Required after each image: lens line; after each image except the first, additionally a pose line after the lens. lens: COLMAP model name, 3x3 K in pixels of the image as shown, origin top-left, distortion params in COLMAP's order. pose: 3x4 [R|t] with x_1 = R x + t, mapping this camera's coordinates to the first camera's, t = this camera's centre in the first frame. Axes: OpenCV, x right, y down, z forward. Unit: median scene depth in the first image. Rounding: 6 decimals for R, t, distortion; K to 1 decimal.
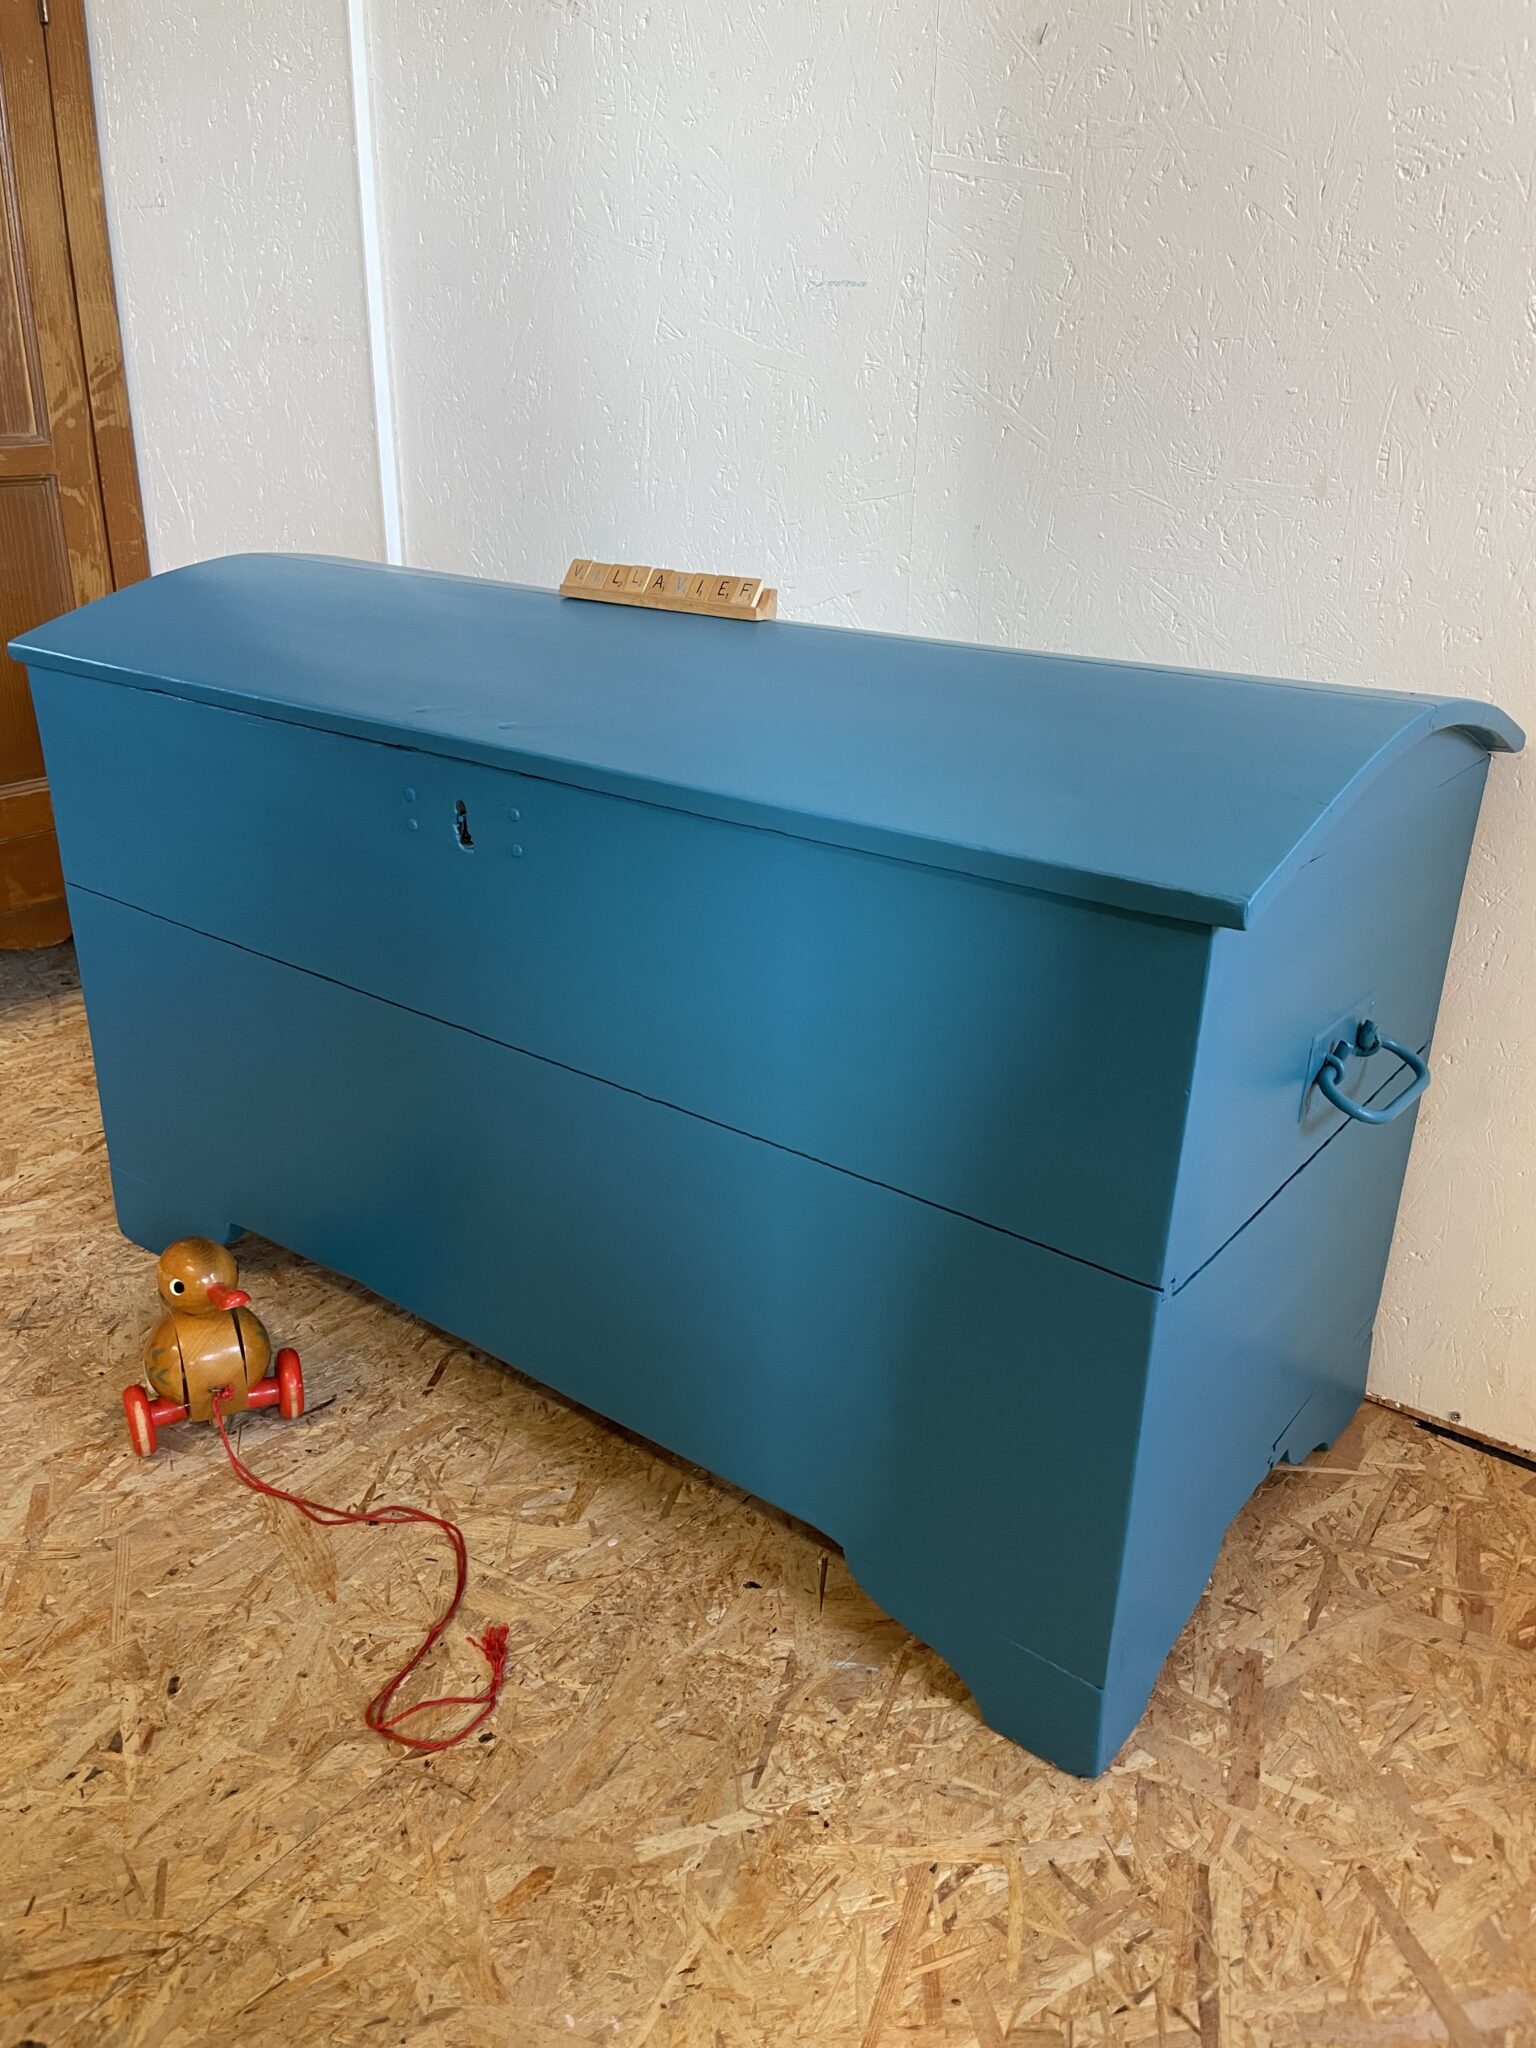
lens RADIAL K [[1563.7, 0, 759.1], [0, 1563.7, 1003.3], [0, 0, 1]] dist [0.081296, -0.122992]
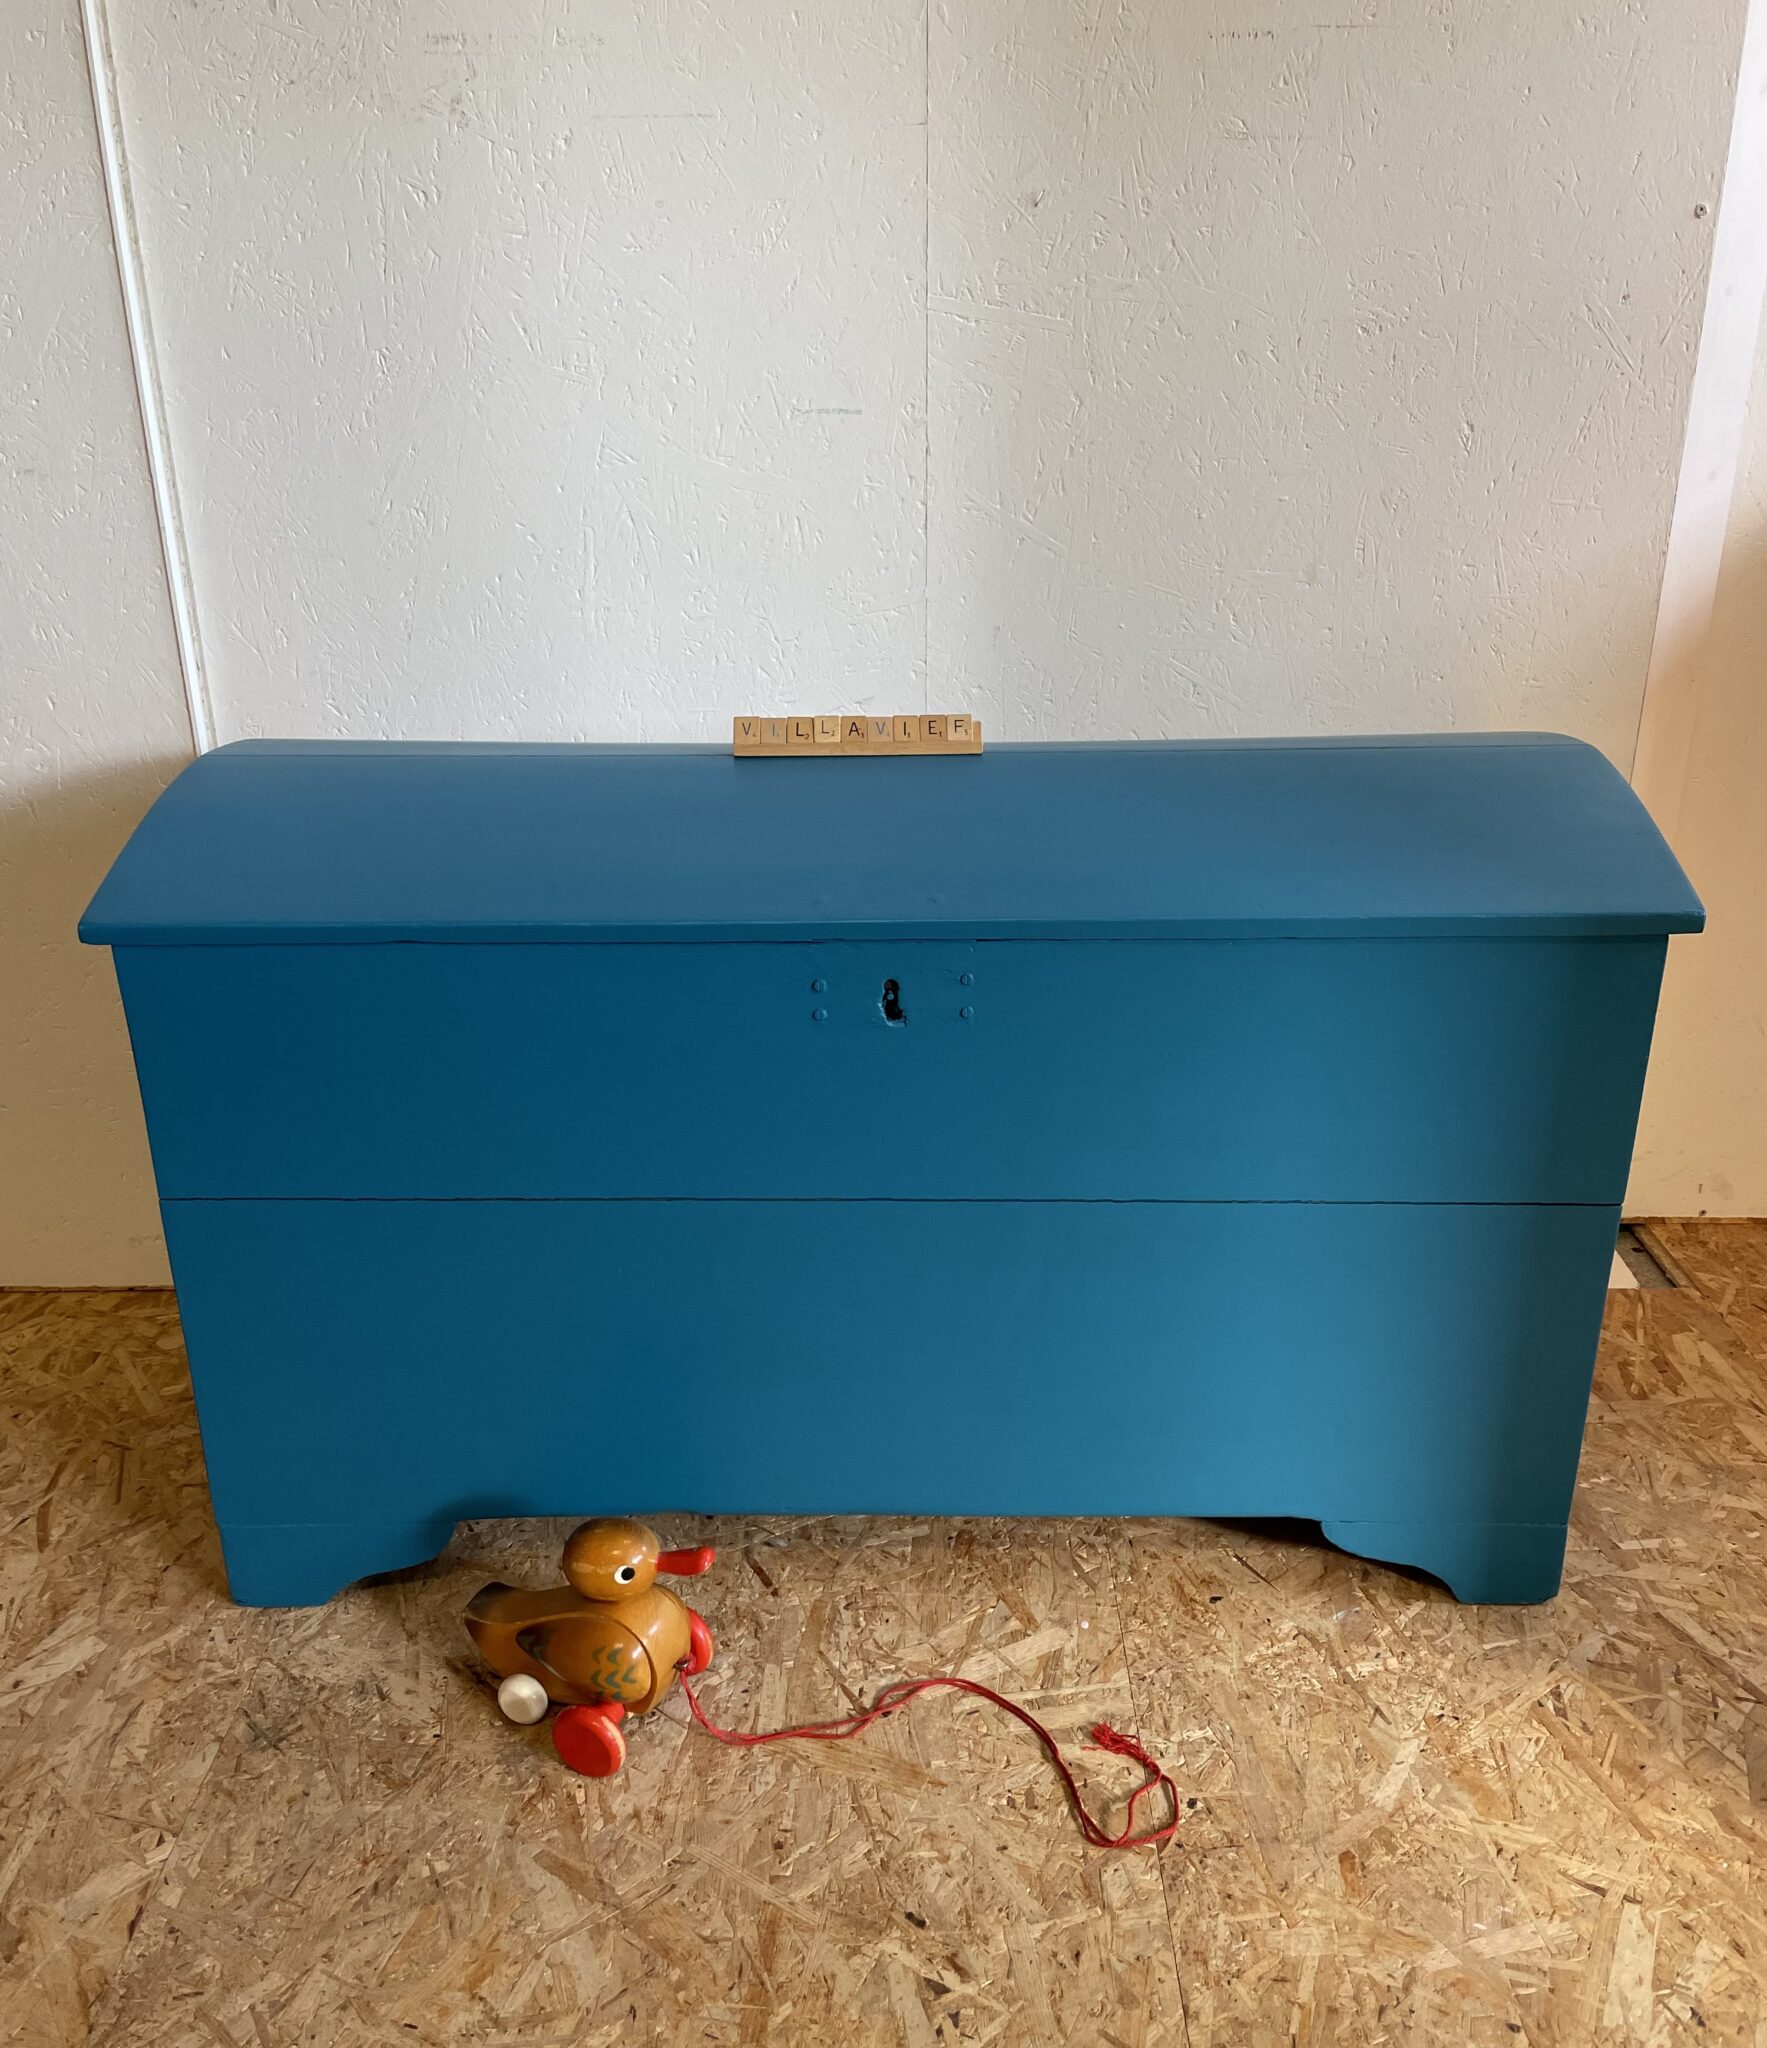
lens RADIAL K [[1812.0, 0, 893.4], [0, 1812.0, 1030.0], [0, 0, 1]] dist [0.072517, -0.105339]
pose [[0.794913, -0.248804, 0.553362, -0.905537], [0.245199, 0.965990, 0.082100, -0.206784], [-0.554969, 0.070421, 0.828885, 0.028612]]
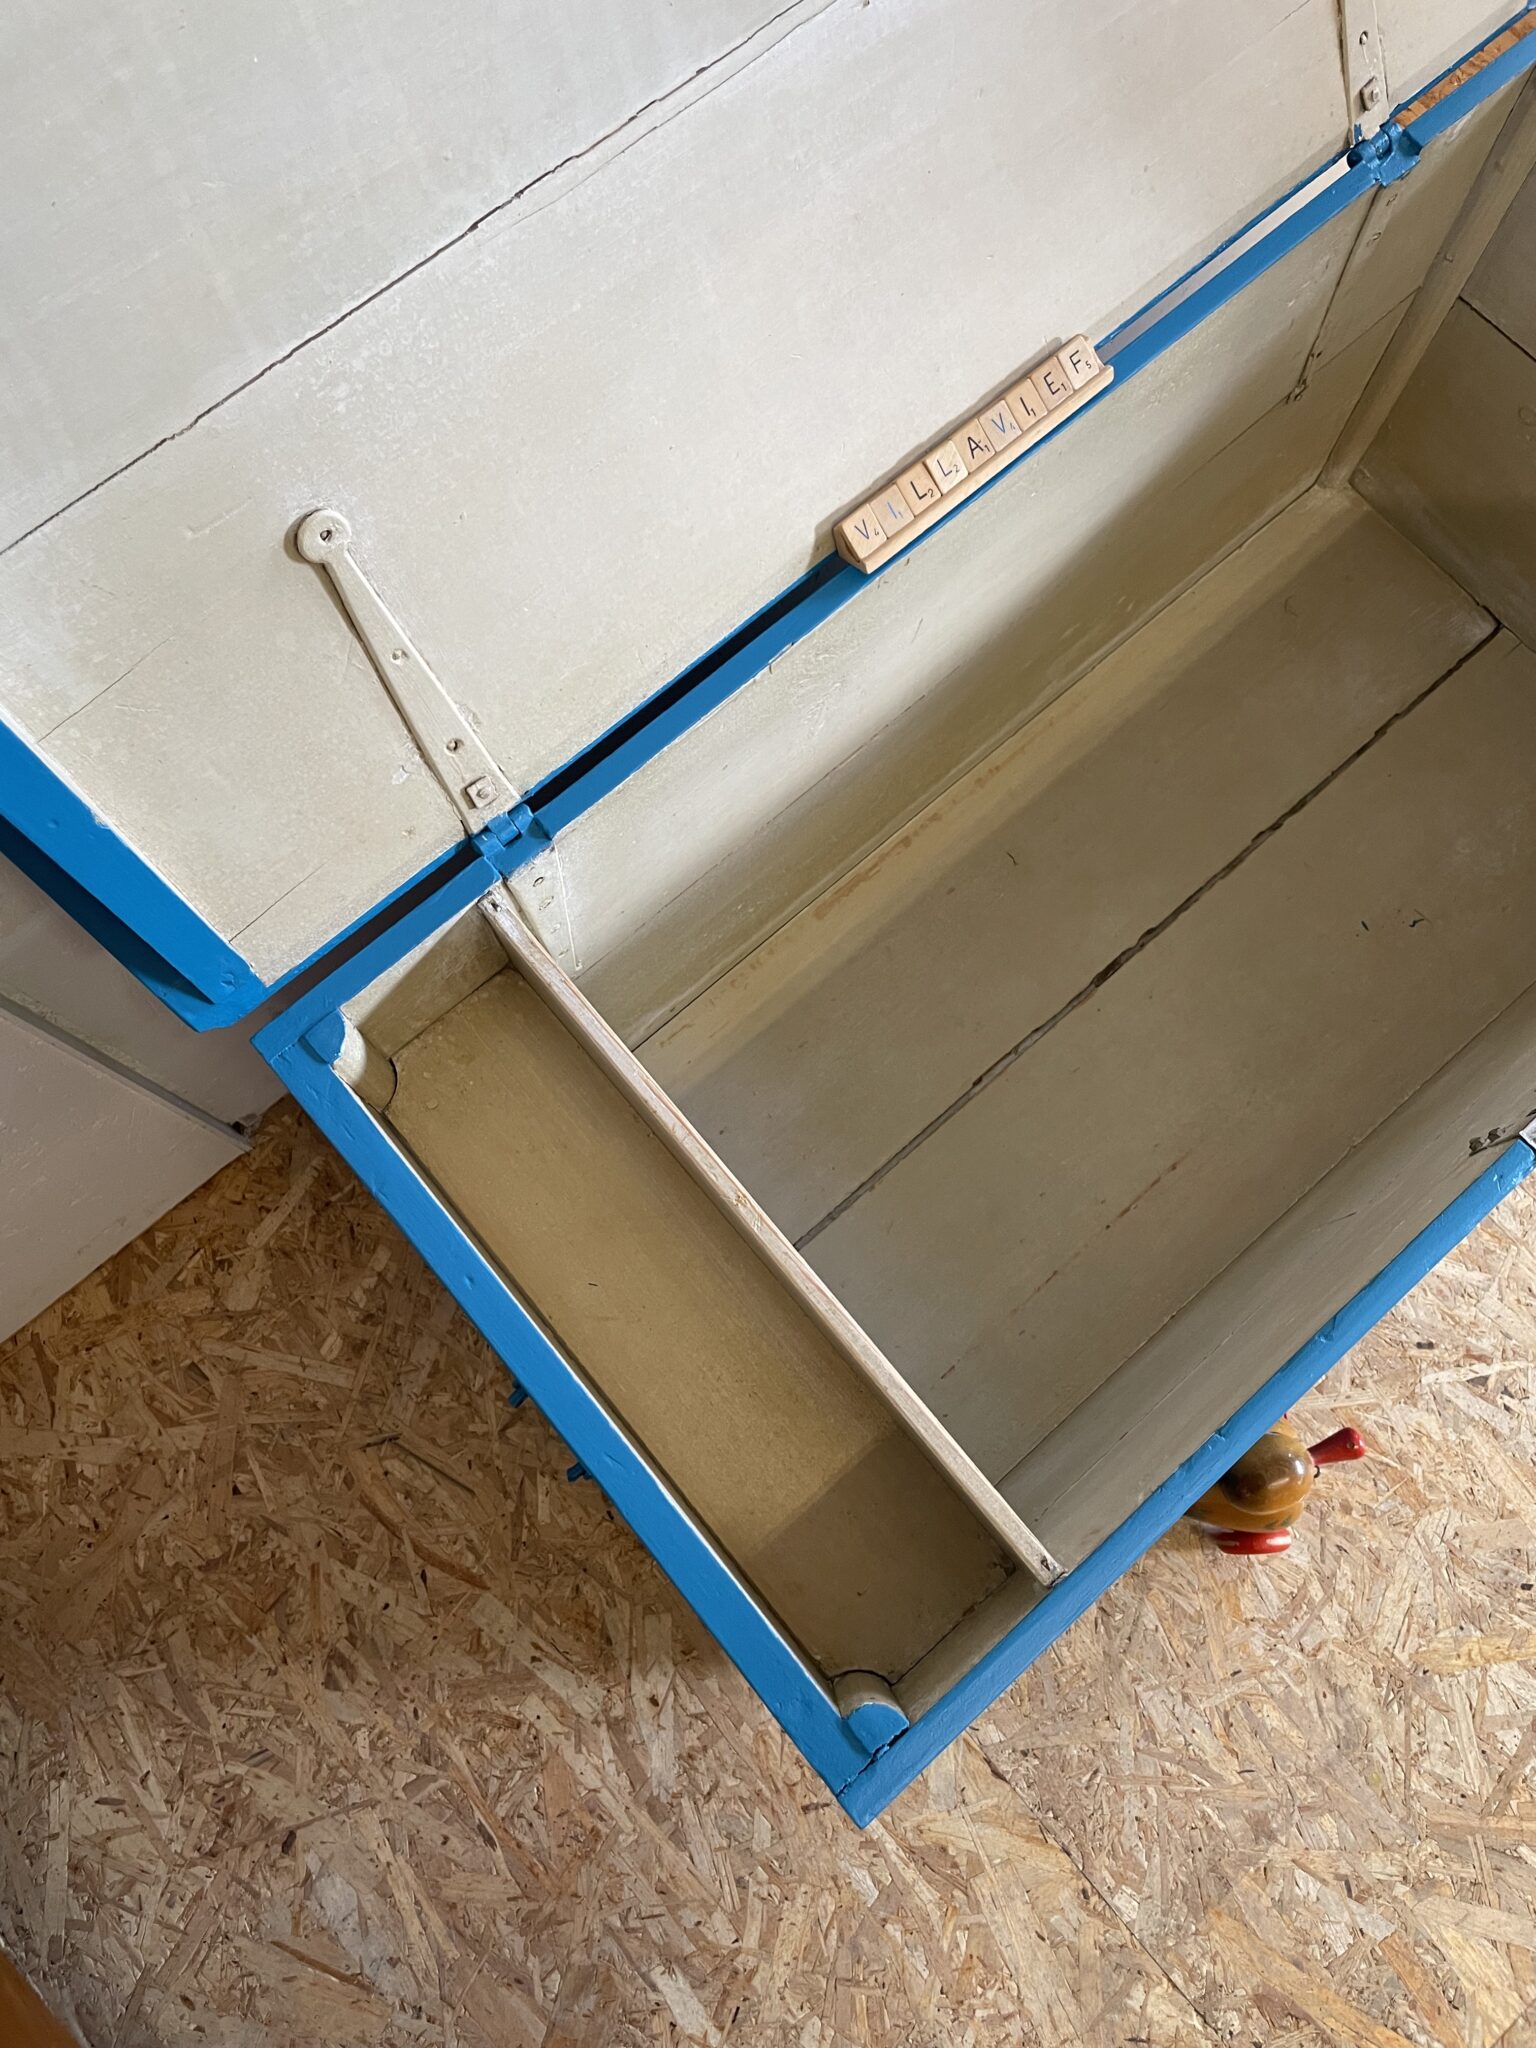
lens RADIAL K [[1563.7, 0, 780.4], [0, 1563.7, 1014.0], [0, 0, 1]] dist [0.081296, -0.122992]
pose [[0.200682, -0.949649, 0.240612, -0.549947], [0.366730, 0.300574, 0.880434, -1.022467], [-0.908425, -0.088448, 0.408584, 1.012434]]
